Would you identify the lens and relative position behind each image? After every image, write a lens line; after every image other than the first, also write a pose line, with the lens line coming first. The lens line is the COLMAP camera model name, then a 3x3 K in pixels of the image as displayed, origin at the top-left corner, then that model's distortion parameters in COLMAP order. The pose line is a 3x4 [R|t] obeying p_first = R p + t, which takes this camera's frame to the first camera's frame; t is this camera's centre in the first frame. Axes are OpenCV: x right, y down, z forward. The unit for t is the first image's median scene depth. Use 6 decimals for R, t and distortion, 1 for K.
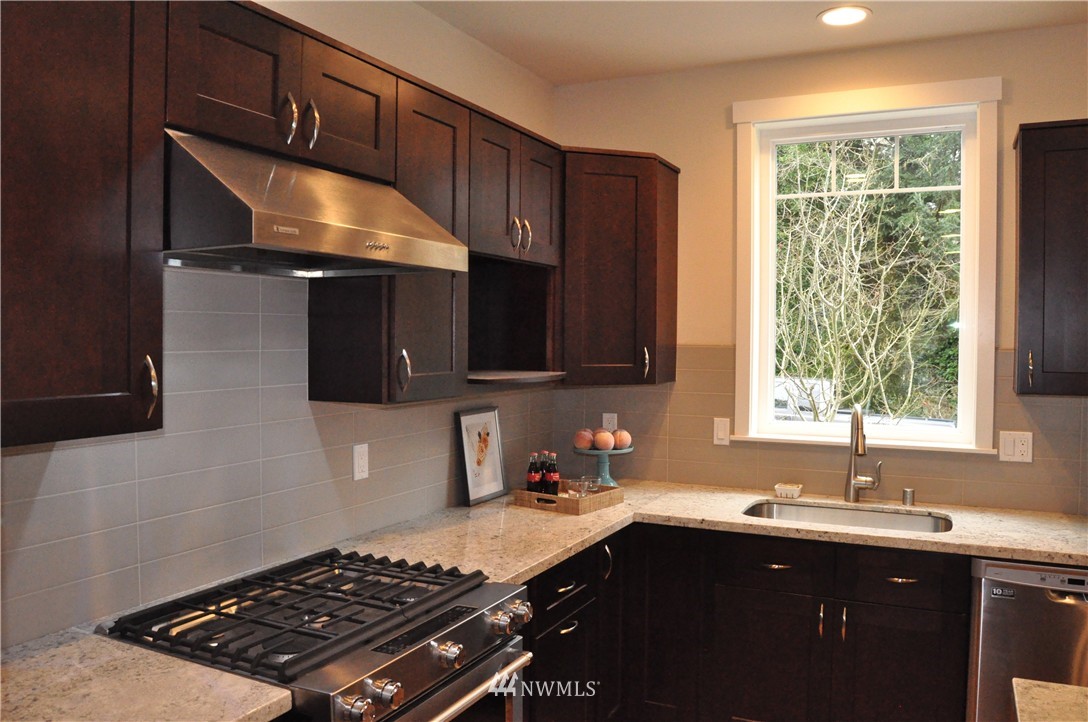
lens RADIAL K [[847.7, 0, 549.1], [0, 847.7, 362.2], [0, 0, 1]] dist [-0.103532, 0.048766]
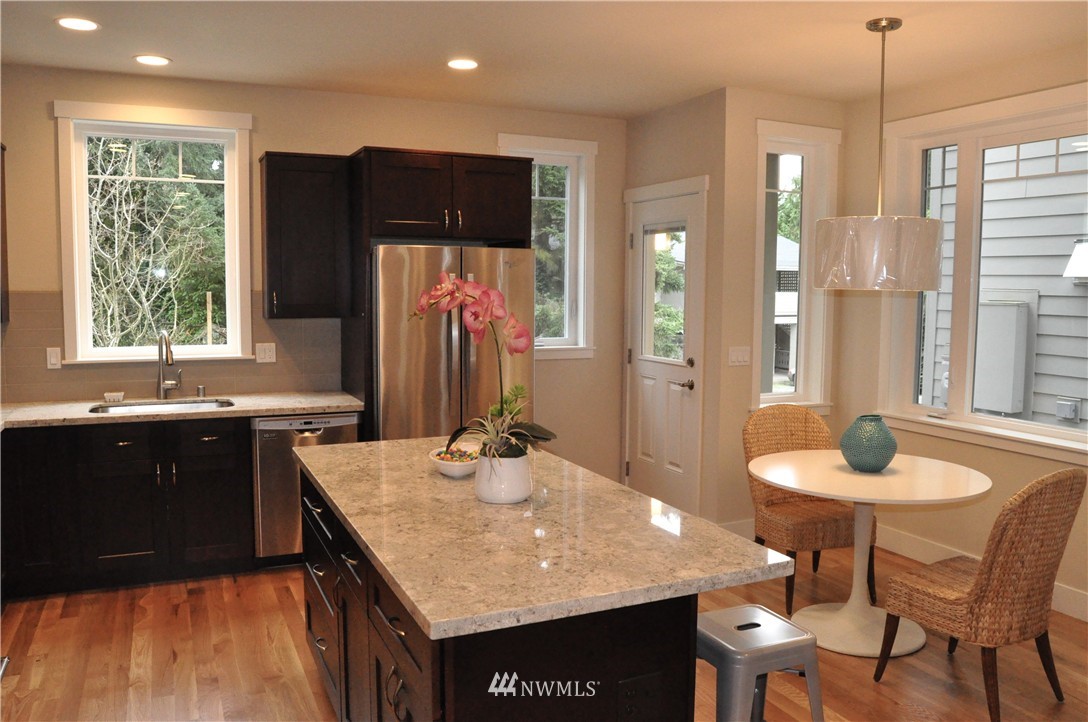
lens RADIAL K [[847.7, 0, 549.1], [0, 847.7, 362.2], [0, 0, 1]] dist [-0.103532, 0.048766]
pose [[0.629140, -0.071420, 0.774004, -0.325134], [0.019099, 0.996890, 0.076461, 0.007785], [-0.777057, -0.033322, 0.628548, -0.417679]]
